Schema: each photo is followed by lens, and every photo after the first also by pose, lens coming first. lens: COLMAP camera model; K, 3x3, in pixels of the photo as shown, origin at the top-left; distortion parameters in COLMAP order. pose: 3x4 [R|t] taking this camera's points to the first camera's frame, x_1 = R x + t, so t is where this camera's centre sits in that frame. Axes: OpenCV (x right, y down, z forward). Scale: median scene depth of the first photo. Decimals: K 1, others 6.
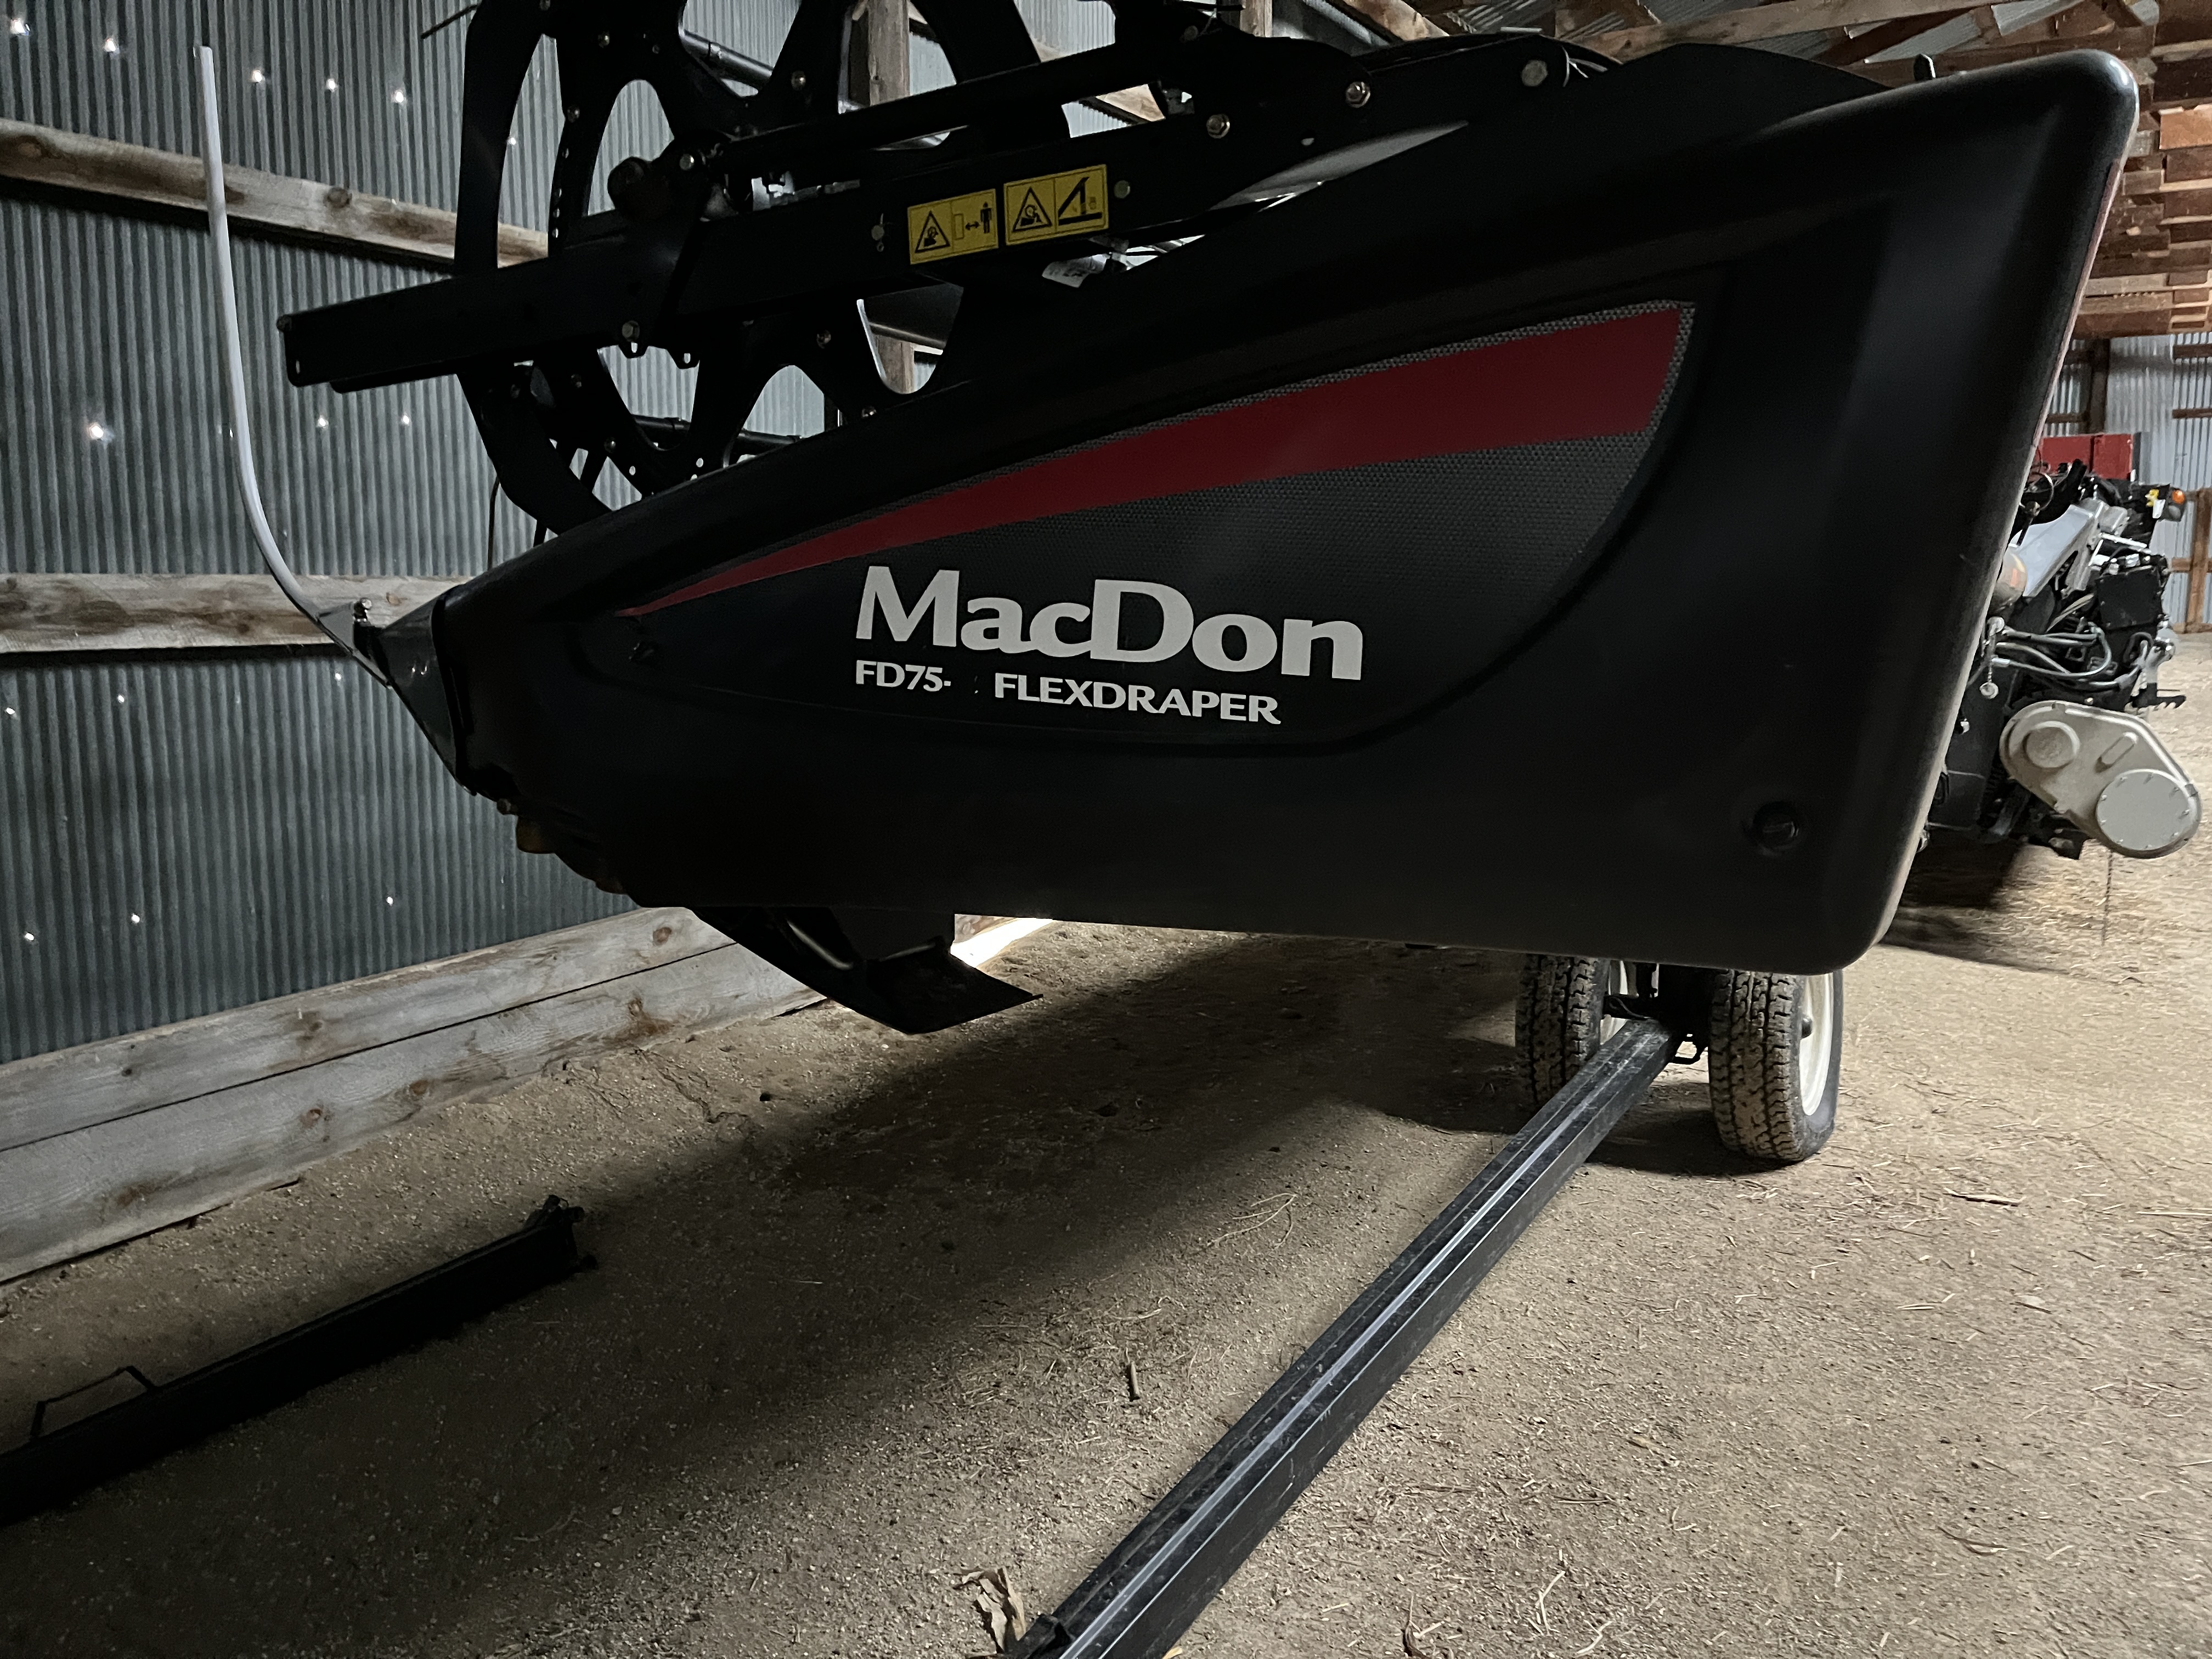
lens RADIAL K [[1743.7, 0, 1116.3], [0, 1743.7, 838.5], [0, 0, 1]] dist [0.062864, -0.101696]
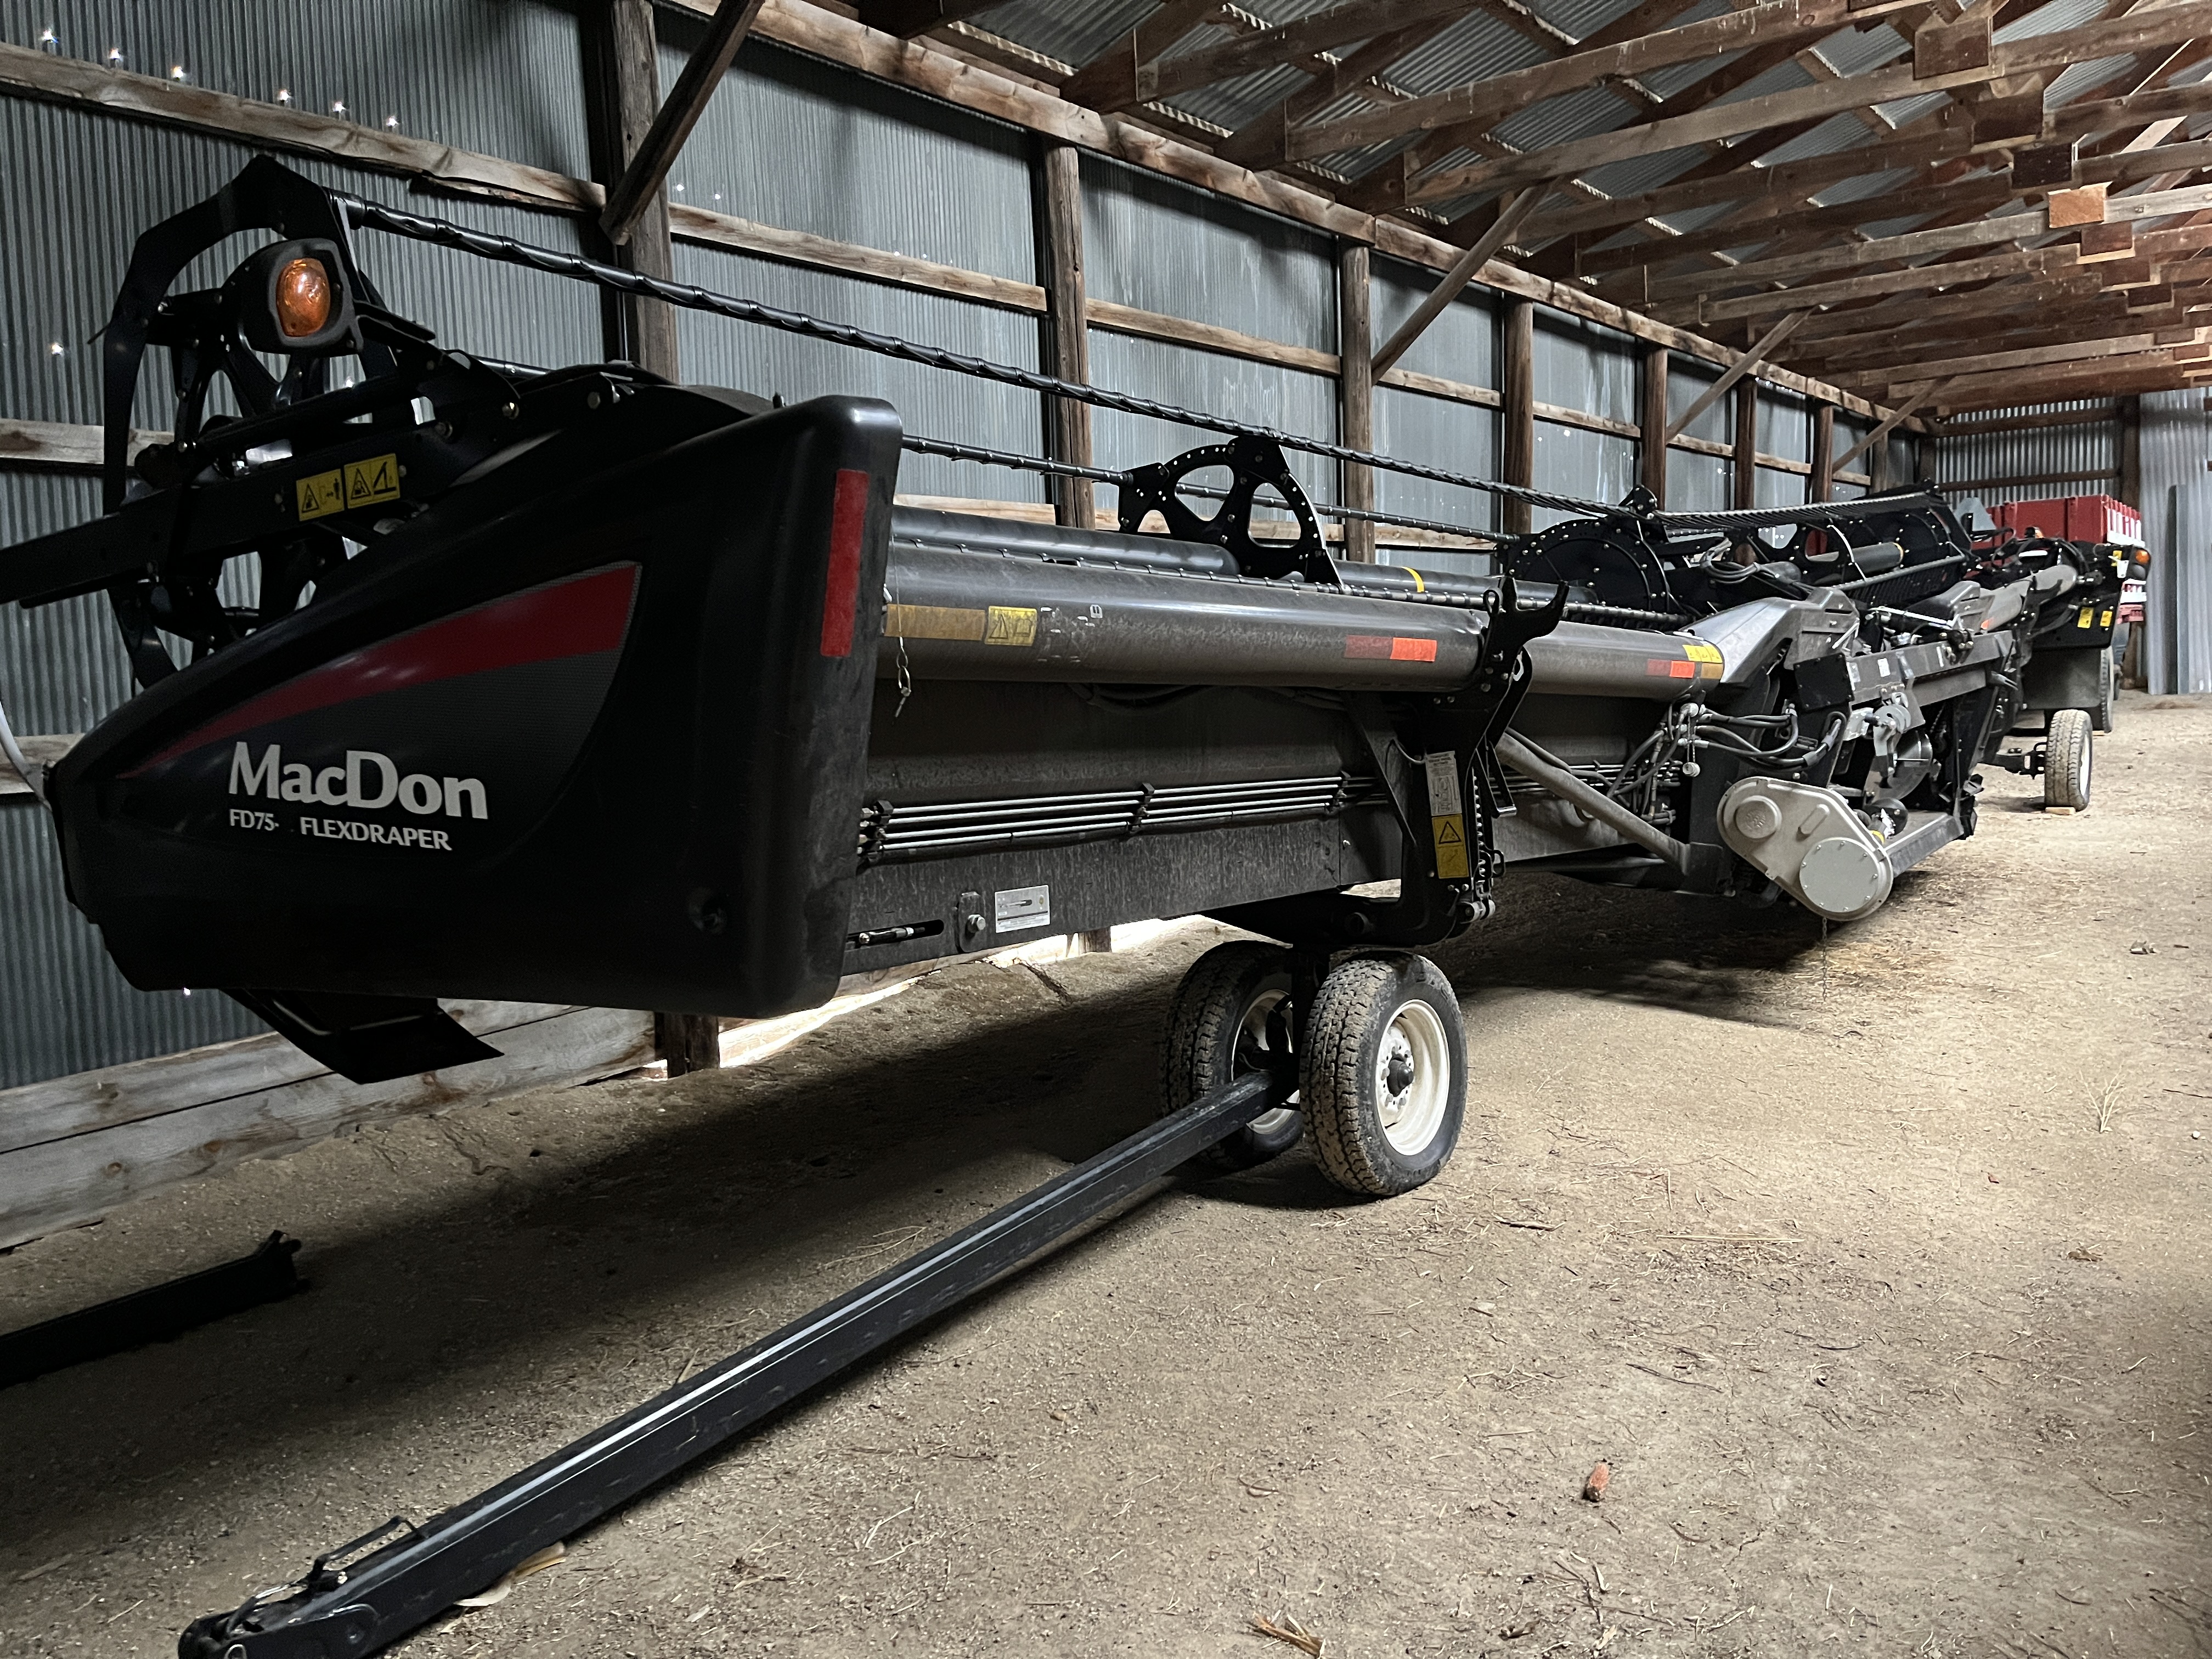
lens RADIAL K [[1737.7, 0, 1106.0], [0, 1737.7, 829.5], [0, 0, 1]] dist [0.069881, -0.105080]
pose [[0.995633, -0.028718, -0.088829, 0.339995], [0.024099, 0.998323, -0.052641, 0.002460], [0.090192, 0.050271, 0.994655, -0.166932]]
